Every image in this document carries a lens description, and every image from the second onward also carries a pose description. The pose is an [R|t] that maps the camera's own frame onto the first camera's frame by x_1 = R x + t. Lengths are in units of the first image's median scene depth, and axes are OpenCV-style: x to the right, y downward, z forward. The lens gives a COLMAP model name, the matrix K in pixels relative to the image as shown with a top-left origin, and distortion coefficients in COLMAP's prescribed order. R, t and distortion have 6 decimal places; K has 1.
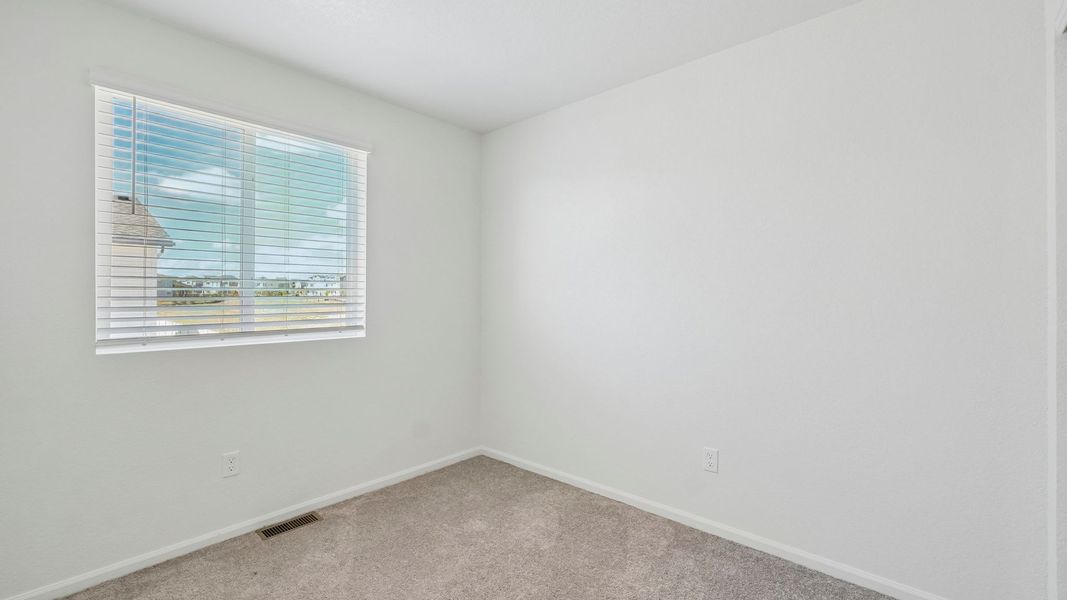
lens RADIAL K [[459.4, 0, 536.0], [0, 459.4, 299.8], [0, 0, 1]] dist [-0.002054, 0.000298]
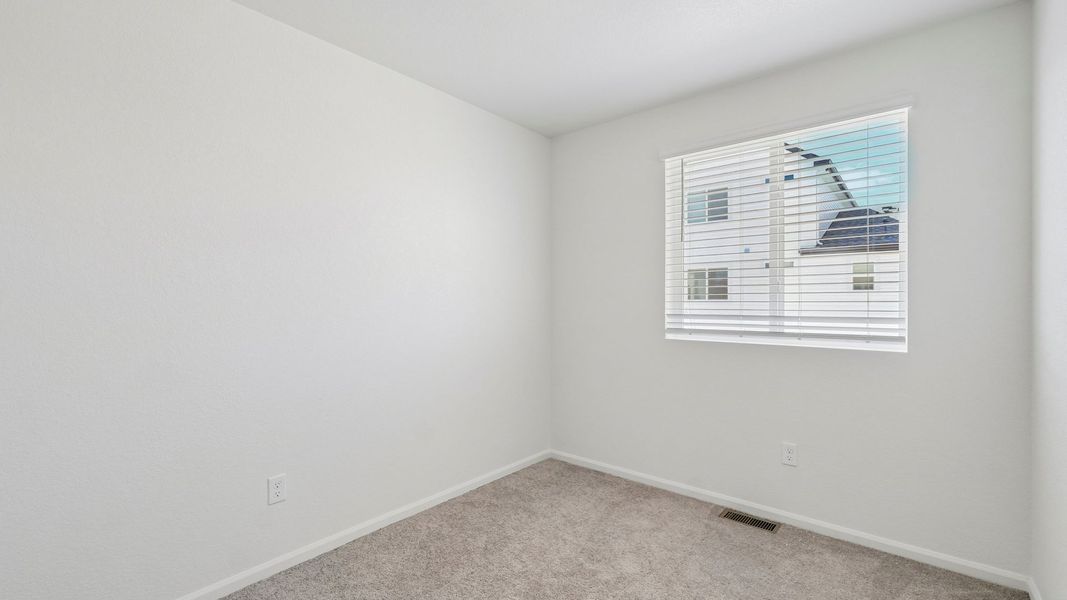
lens RADIAL K [[431.5, 0, 534.2], [0, 431.5, 303.6], [0, 0, 1]] dist [0.000226, -0.000131]
pose [[0.054642, 0.009708, -0.998459, 0.339343], [-0.004655, 0.999944, 0.009468, -0.004358], [0.998495, 0.004131, 0.054685, 0.383142]]
